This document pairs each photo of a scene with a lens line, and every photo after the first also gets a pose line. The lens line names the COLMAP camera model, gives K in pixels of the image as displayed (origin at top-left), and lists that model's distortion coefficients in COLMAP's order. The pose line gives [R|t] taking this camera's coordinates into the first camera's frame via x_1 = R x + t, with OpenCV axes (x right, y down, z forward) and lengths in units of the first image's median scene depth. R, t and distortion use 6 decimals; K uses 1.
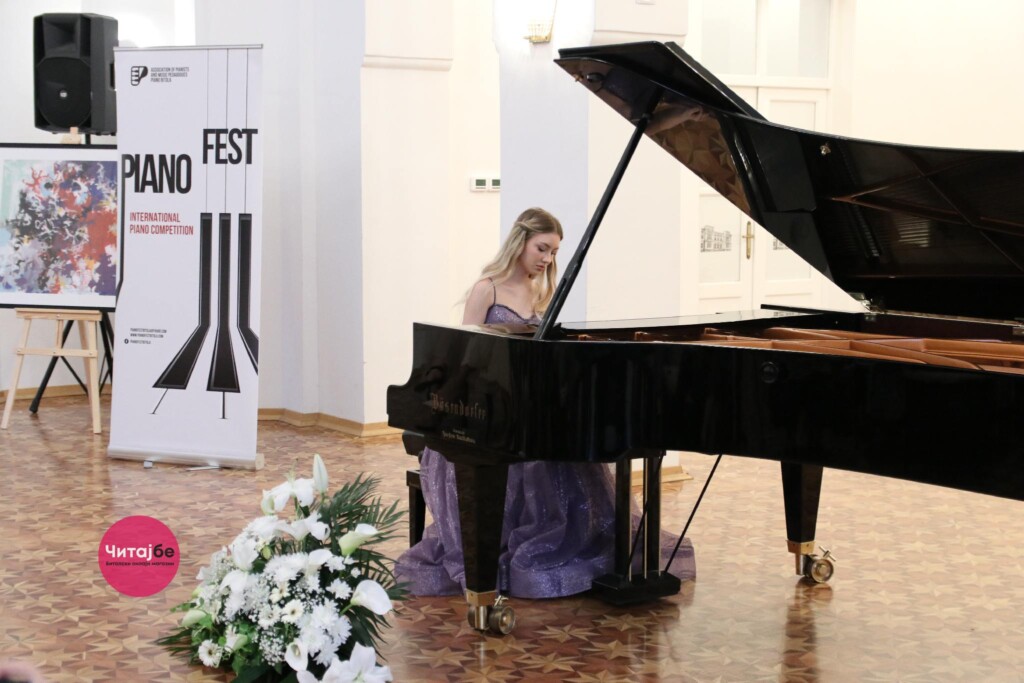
lens RADIAL K [[1755.2, 0, 512.0], [0, 1755.2, 341.5], [0, 0, 1]] dist [0.116072, 0.036032]
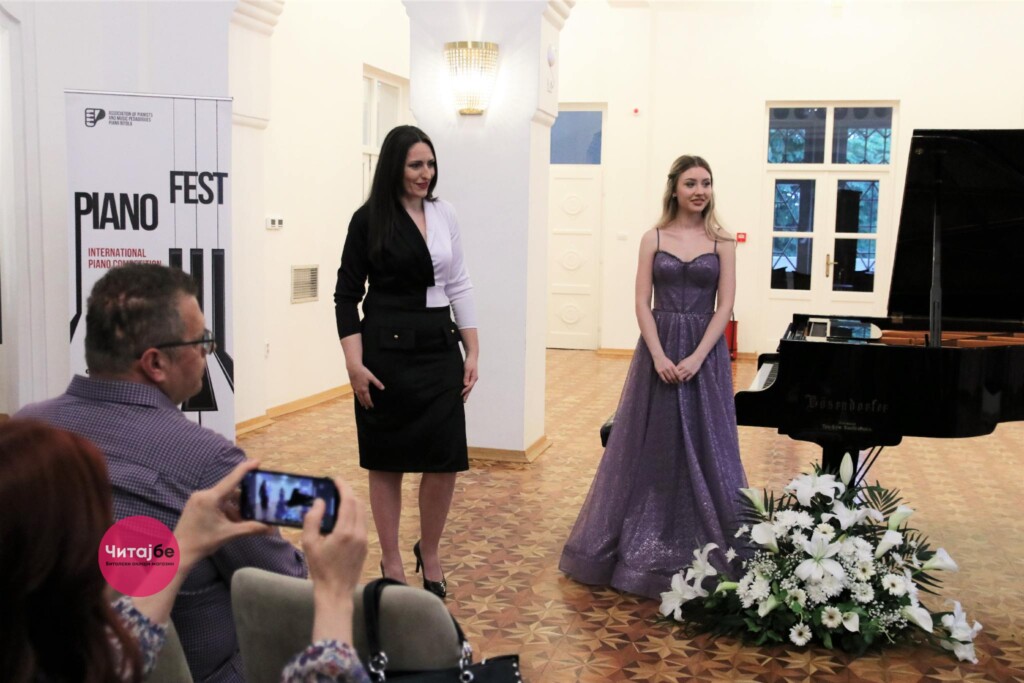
lens RADIAL K [[1148.4, 0, 512.0], [0, 1148.4, 341.5], [0, 0, 1]] dist [-0.000416, 0.043922]
pose [[0.765005, -0.053291, 0.641816, -0.474550], [0.044439, 0.998563, 0.029943, -0.027850], [-0.642489, 0.005615, 0.766274, 0.326788]]
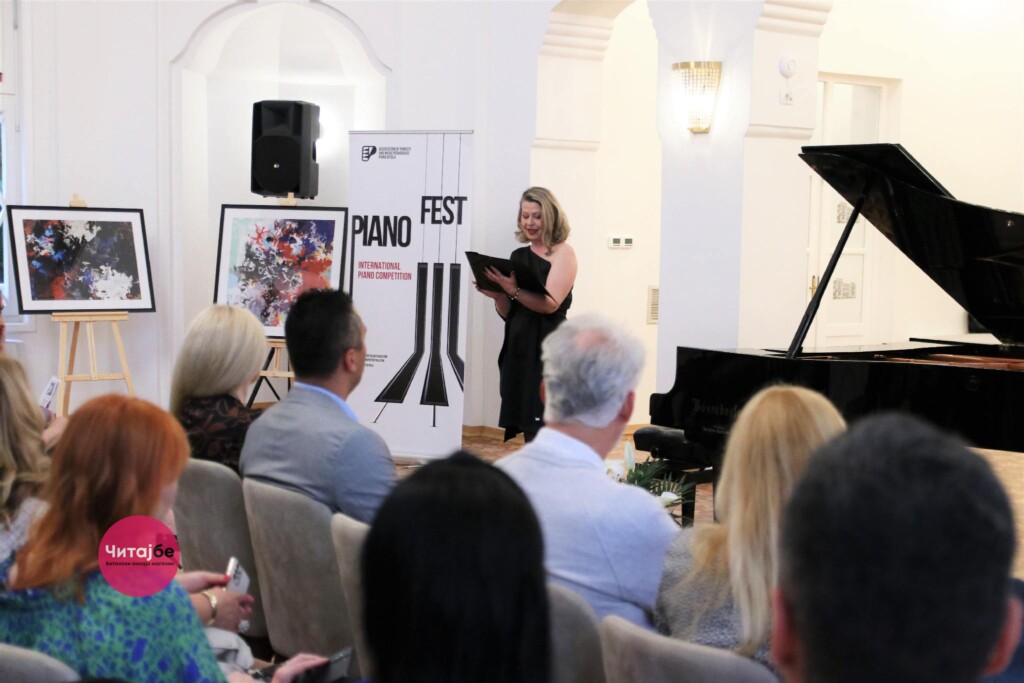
lens RADIAL K [[1608.0, 0, 512.0], [0, 1608.0, 341.5], [0, 0, 1]] dist [0.084911, 0.046867]
pose [[0.999510, 0.013220, 0.028362, -0.142400], [-0.012466, 0.999569, -0.026592, 0.012960], [-0.028702, 0.026225, 0.999244, -0.147241]]
